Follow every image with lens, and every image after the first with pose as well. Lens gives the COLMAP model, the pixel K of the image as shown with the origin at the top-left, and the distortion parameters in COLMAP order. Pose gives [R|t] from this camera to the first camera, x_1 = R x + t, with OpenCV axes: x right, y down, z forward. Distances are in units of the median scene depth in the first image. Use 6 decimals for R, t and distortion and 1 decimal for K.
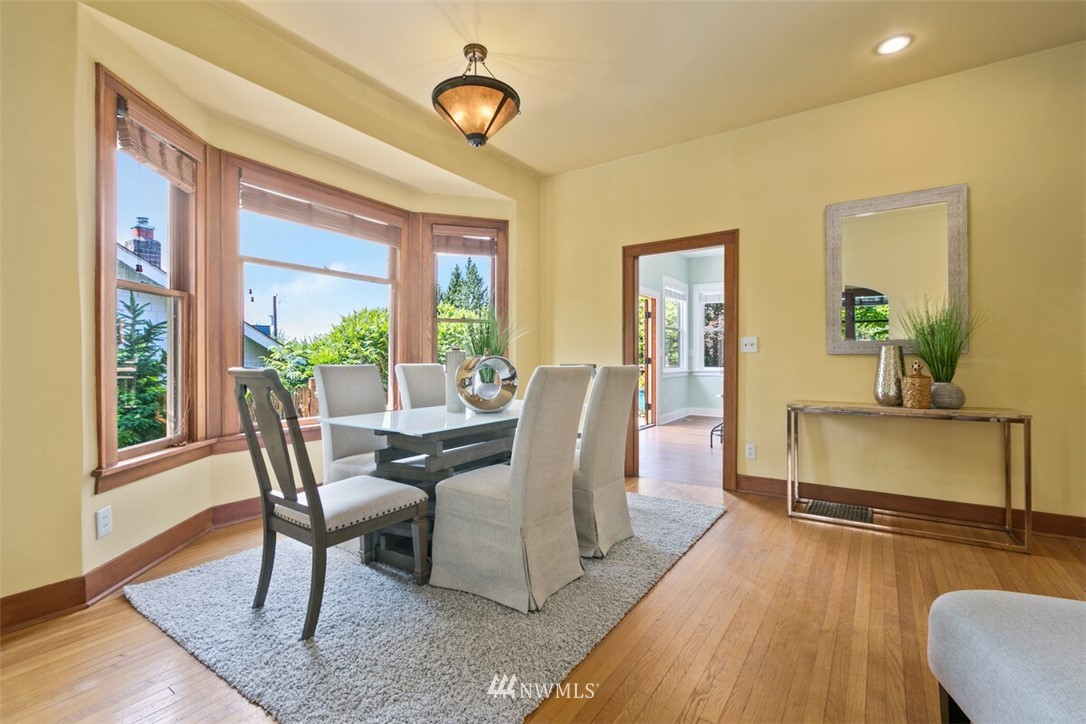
lens RADIAL K [[484.8, 0, 544.5], [0, 484.8, 356.6], [0, 0, 1]] dist [-0.002109, 0.001023]
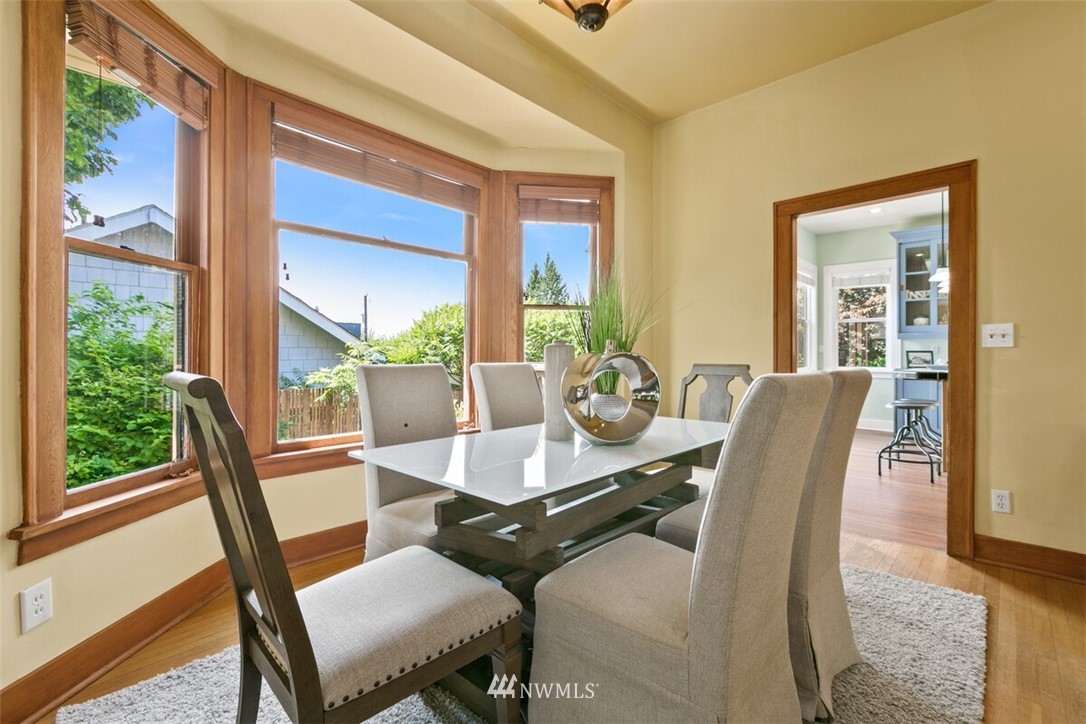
lens RADIAL K [[484.8, 0, 546.5], [0, 484.8, 349.4], [0, 0, 1]] dist [-0.002109, 0.001023]
pose [[0.988014, 0.000651, -0.154365, -0.089480], [-0.001927, 0.999965, -0.008115, -0.000117], [0.154355, 0.008316, 0.987981, 0.320847]]
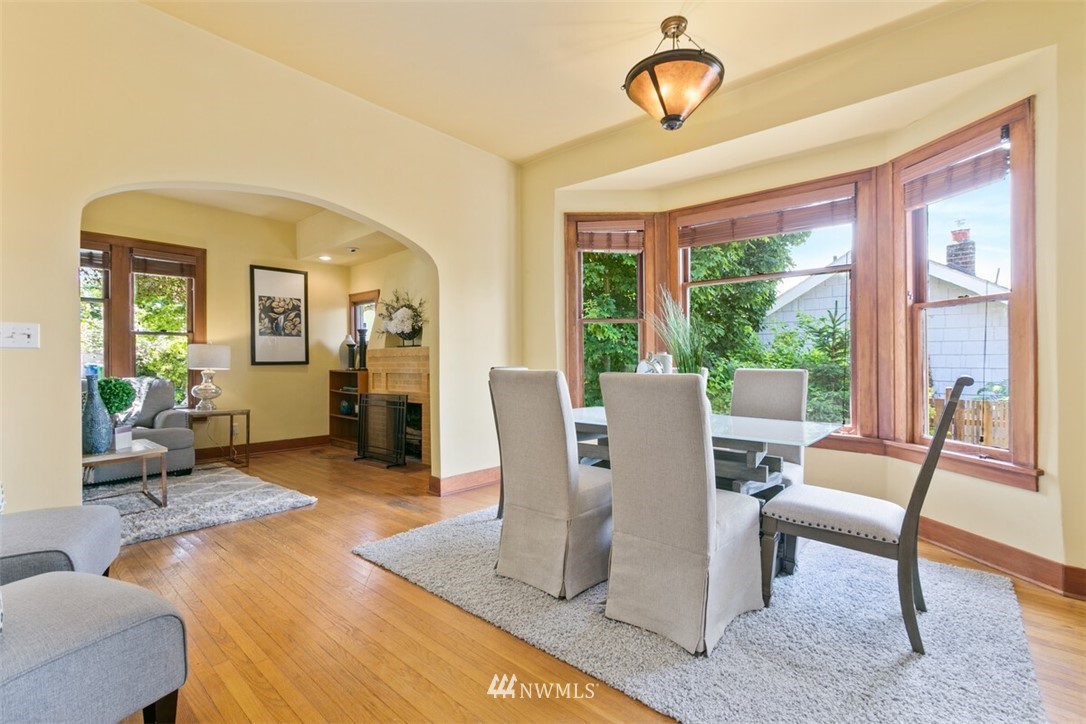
lens RADIAL K [[484.8, 0, 549.4], [0, 484.8, 361.8], [0, 0, 1]] dist [-0.002109, 0.001023]
pose [[-0.122855, 0.000238, -0.992425, 0.720442], [0.001810, 0.999998, 0.000015, 0.003340], [0.992423, -0.001794, -0.122855, 0.796860]]
